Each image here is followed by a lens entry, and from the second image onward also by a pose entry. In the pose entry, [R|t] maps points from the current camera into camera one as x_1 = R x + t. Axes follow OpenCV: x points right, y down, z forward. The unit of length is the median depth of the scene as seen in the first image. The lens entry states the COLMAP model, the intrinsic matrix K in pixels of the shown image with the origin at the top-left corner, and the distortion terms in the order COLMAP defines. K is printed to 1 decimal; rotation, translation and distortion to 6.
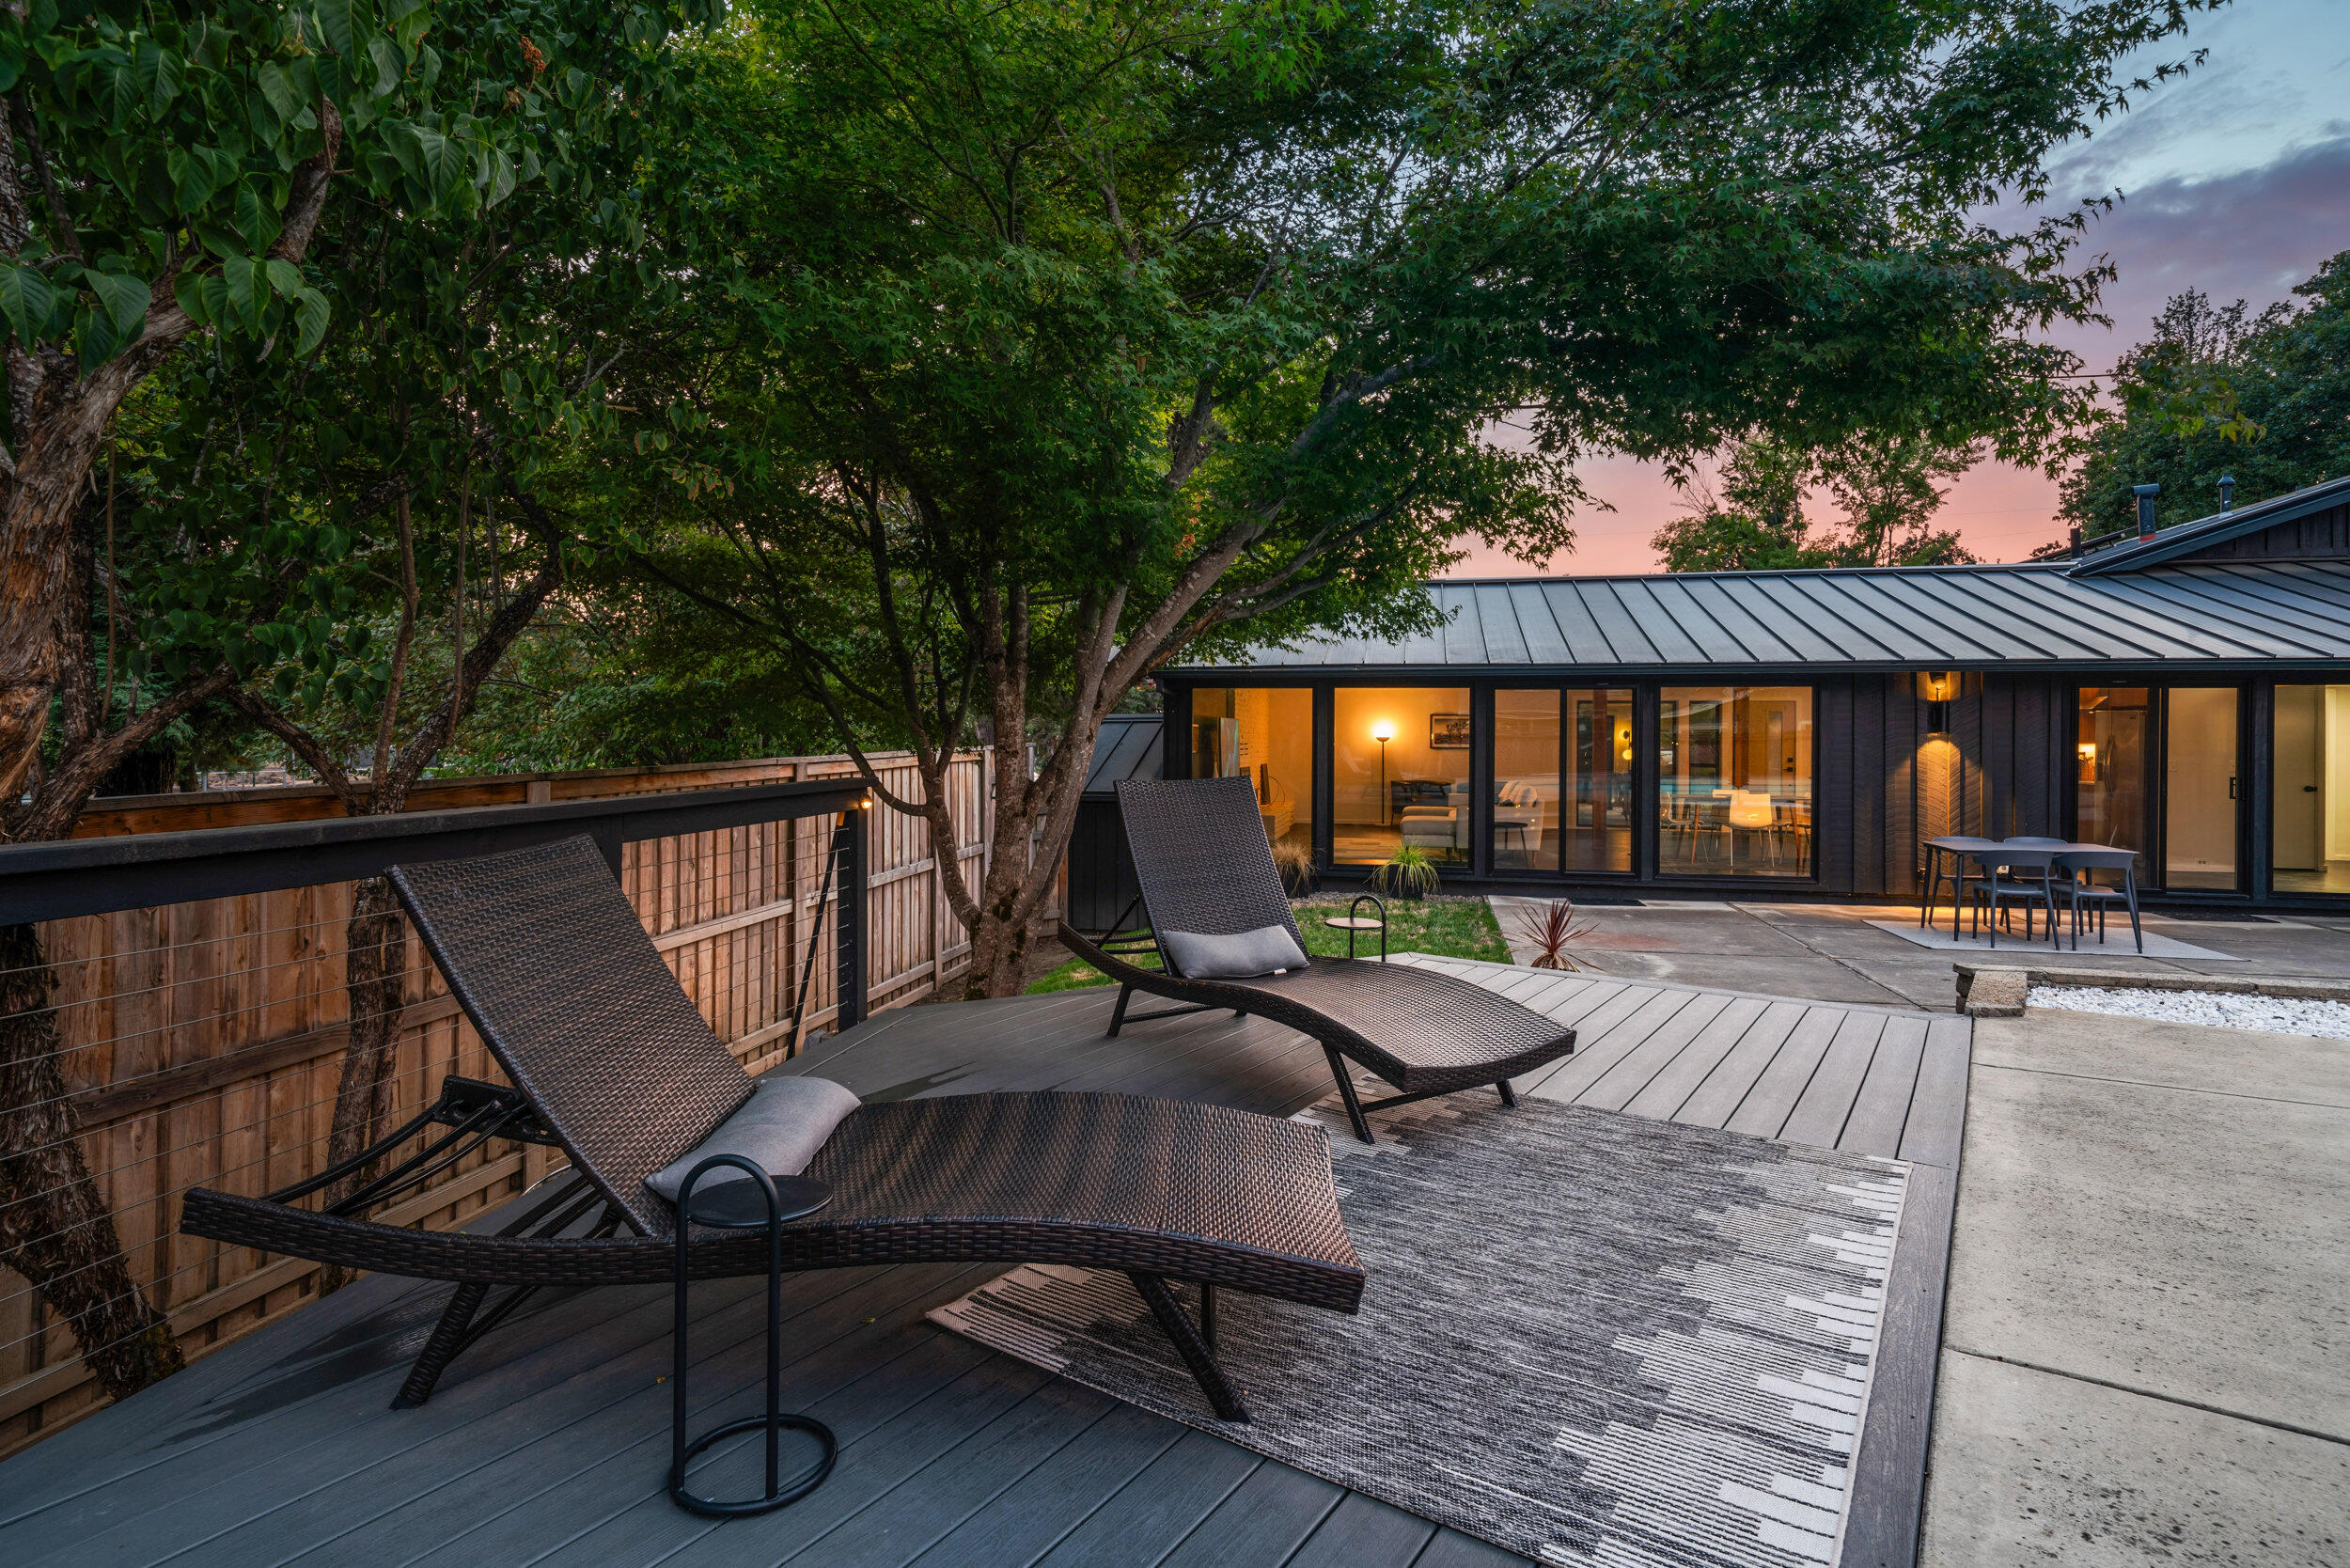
lens RADIAL K [[1201.2, 0, 1172.7], [0, 1201.2, 740.8], [0, 0, 1]] dist [0.014834, 0.002161]
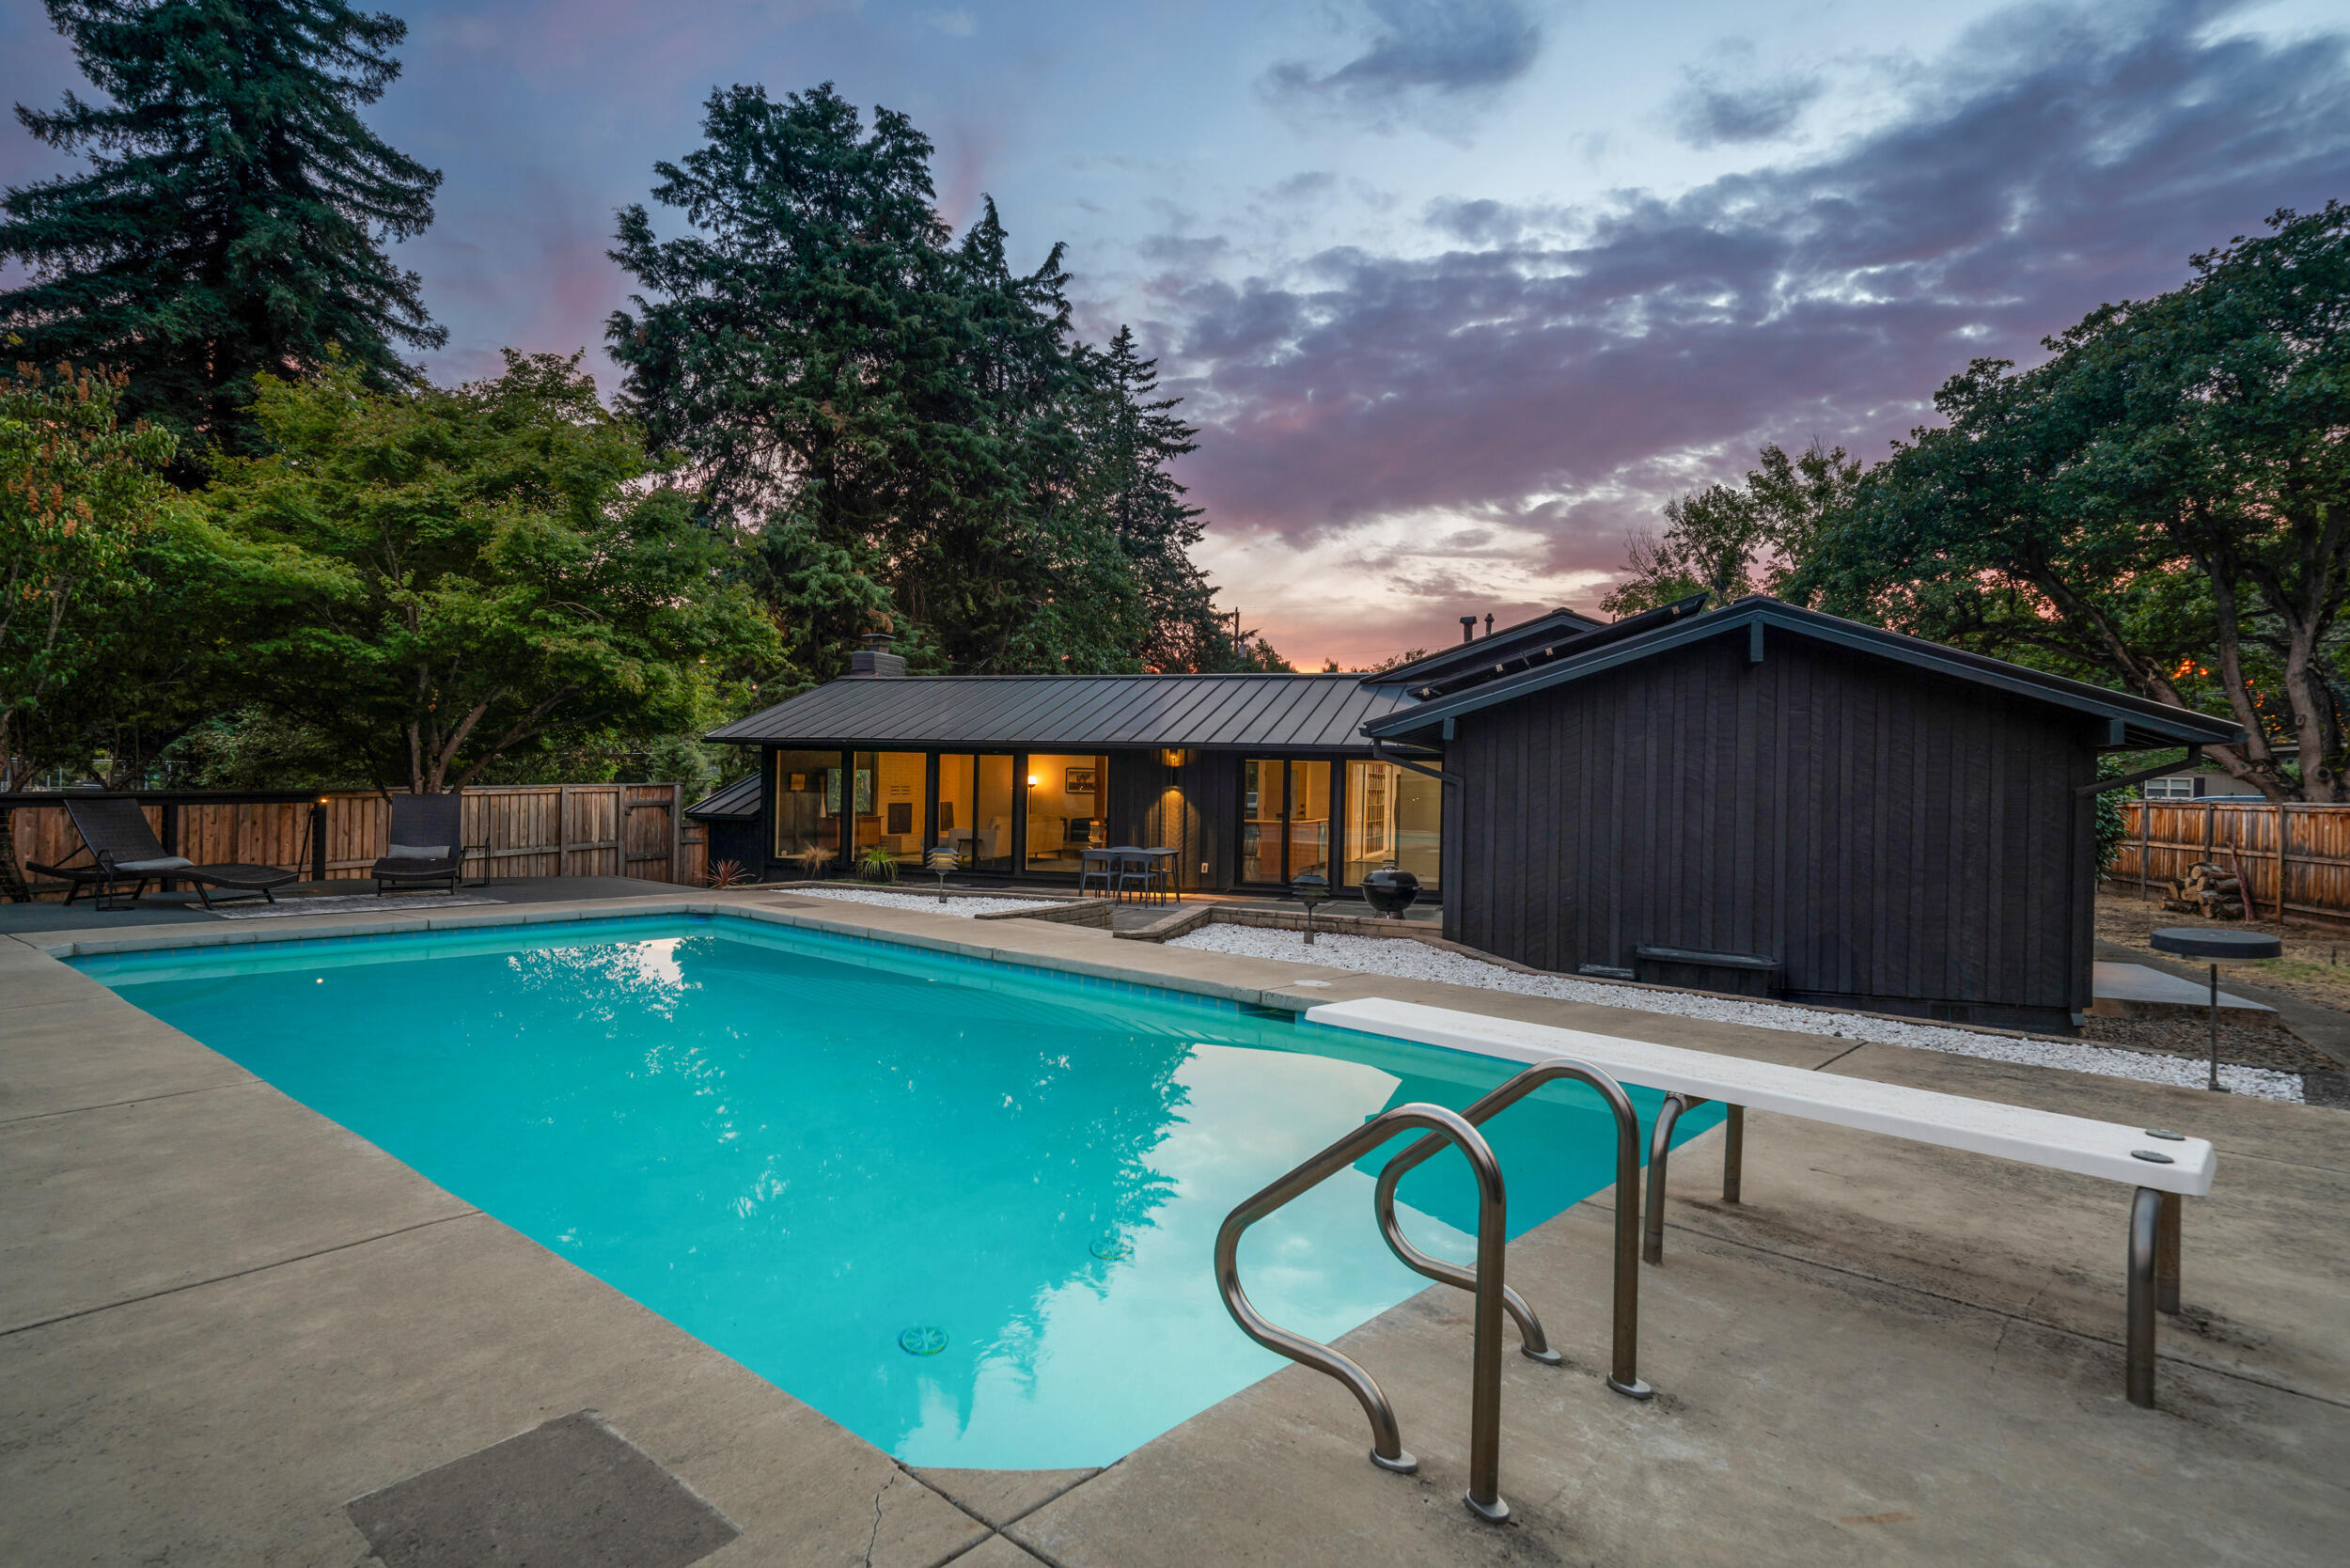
lens RADIAL K [[1269.4, 0, 1175.0], [0, 1269.4, 784.0], [0, 0, 1]] dist [0.039593, -0.007994]
pose [[0.994688, 0.018460, -0.101262, 0.808652], [-0.018801, 0.999820, -0.002411, -0.004761], [0.101200, 0.004302, 0.994857, -0.706229]]
